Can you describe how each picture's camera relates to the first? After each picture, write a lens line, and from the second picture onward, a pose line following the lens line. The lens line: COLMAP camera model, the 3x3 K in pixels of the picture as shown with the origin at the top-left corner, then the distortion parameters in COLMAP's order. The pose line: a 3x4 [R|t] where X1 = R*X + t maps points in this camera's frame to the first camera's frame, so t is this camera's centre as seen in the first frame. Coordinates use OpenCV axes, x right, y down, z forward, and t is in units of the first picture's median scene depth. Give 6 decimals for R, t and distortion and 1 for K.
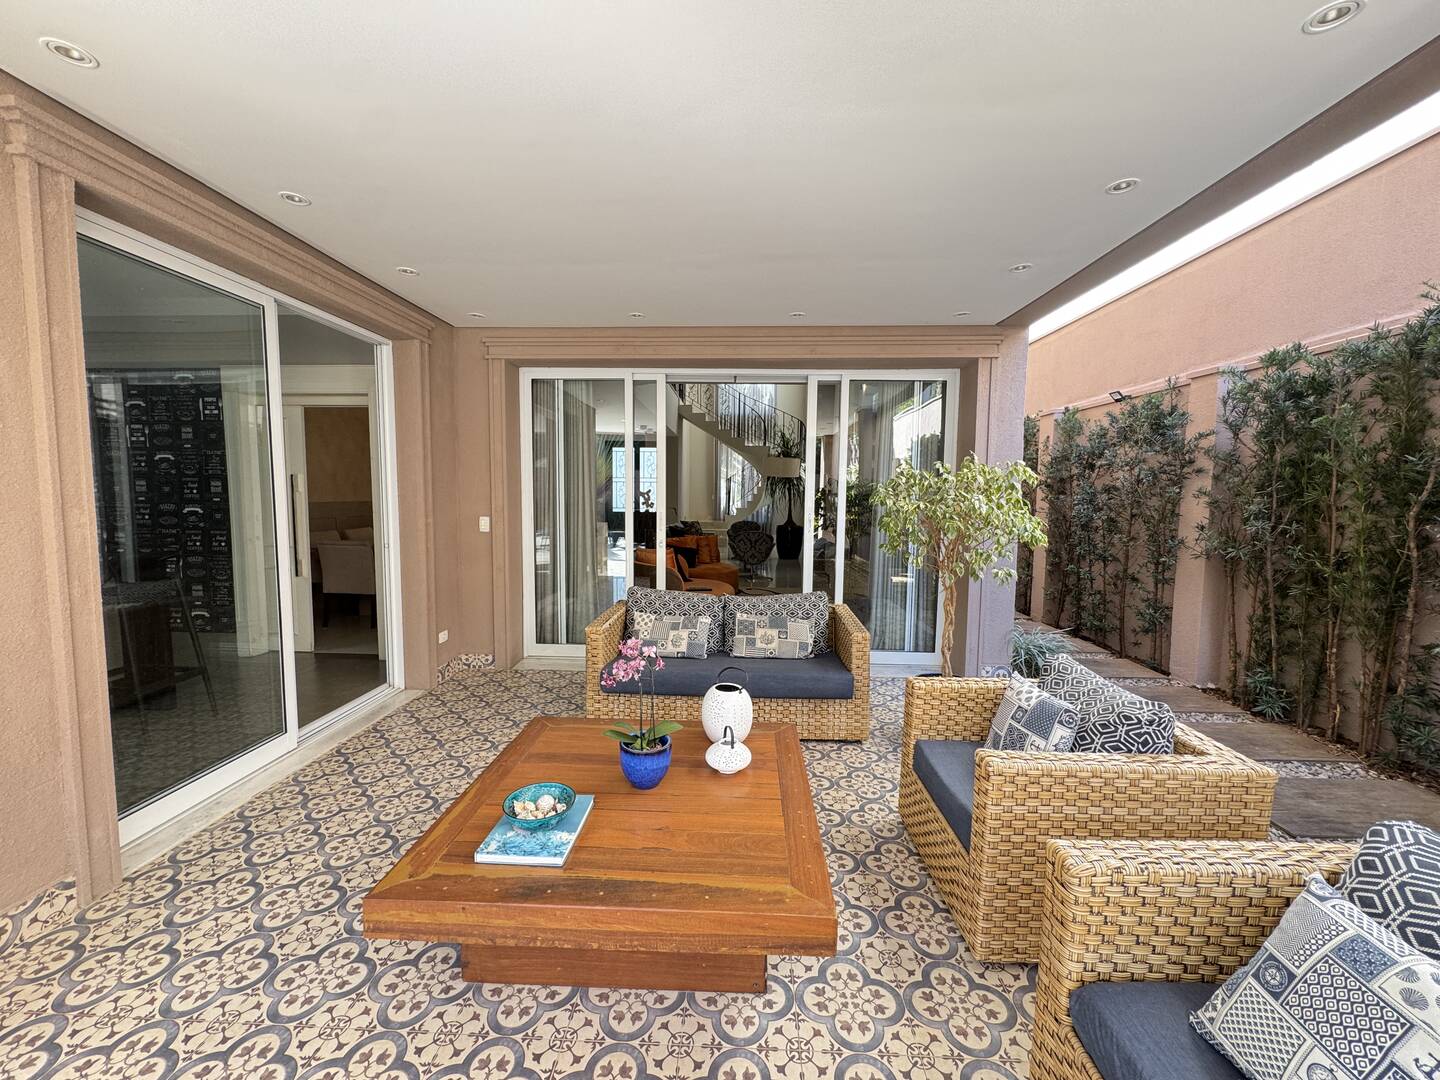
lens RADIAL K [[575.7, 0, 716.4], [0, 575.7, 543.0], [0, 0, 1]] dist [-0.001853, -0.000247]
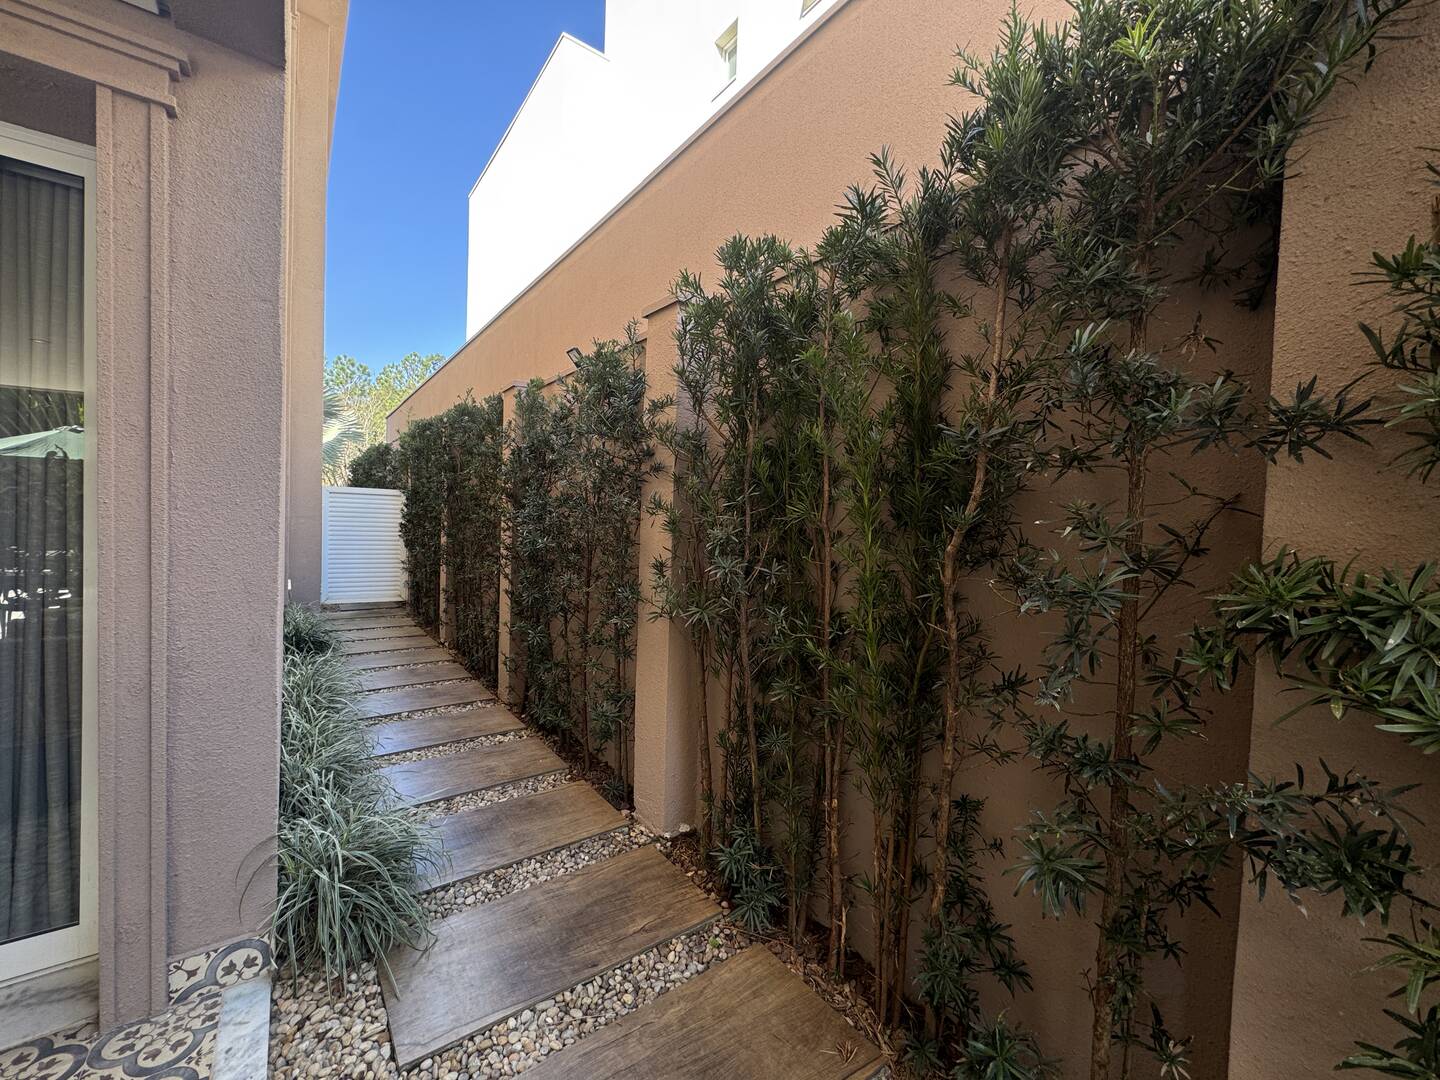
lens RADIAL K [[575.7, 0, 716.4], [0, 575.7, 543.0], [0, 0, 1]] dist [-0.001853, -0.000247]
pose [[0.780856, -0.005179, 0.624690, 0.611388], [0.025930, 0.999373, -0.024127, -0.039721], [-0.624173, 0.035038, 0.780500, 0.597844]]
